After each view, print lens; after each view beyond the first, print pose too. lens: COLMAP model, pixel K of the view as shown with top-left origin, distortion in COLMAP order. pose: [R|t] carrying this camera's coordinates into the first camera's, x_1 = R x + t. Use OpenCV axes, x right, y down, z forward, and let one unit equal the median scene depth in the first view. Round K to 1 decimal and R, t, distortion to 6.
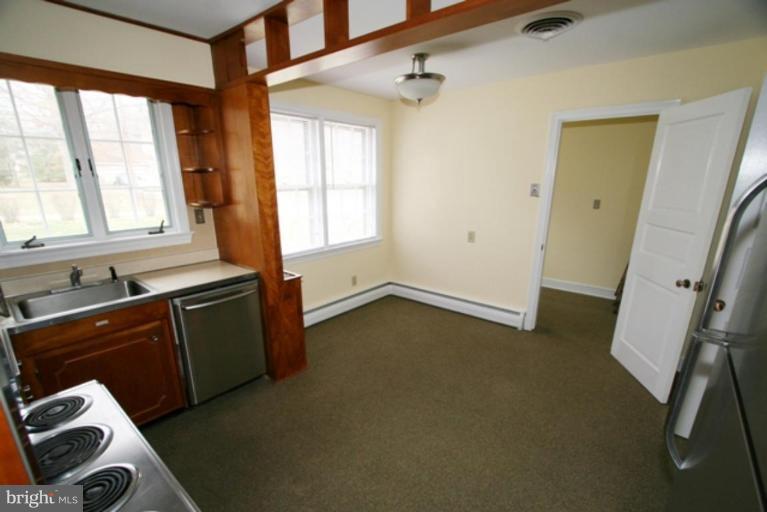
lens RADIAL K [[350.6, 0, 382.2], [0, 350.6, 277.1], [0, 0, 1]] dist [-0.003171, -0.000456]
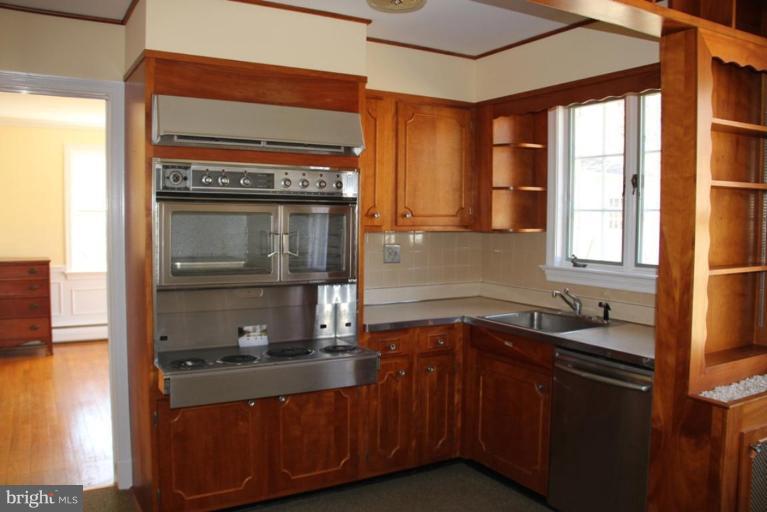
lens RADIAL K [[641.9, 0, 383.5], [0, 641.9, 256.0], [0, 0, 1]] dist [-0.107675, 0.002725]
pose [[-0.336847, 0.059198, -0.939697, 0.733666], [-0.267905, 0.950744, 0.155928, -0.218439], [0.902641, 0.304273, -0.304395, 0.935233]]
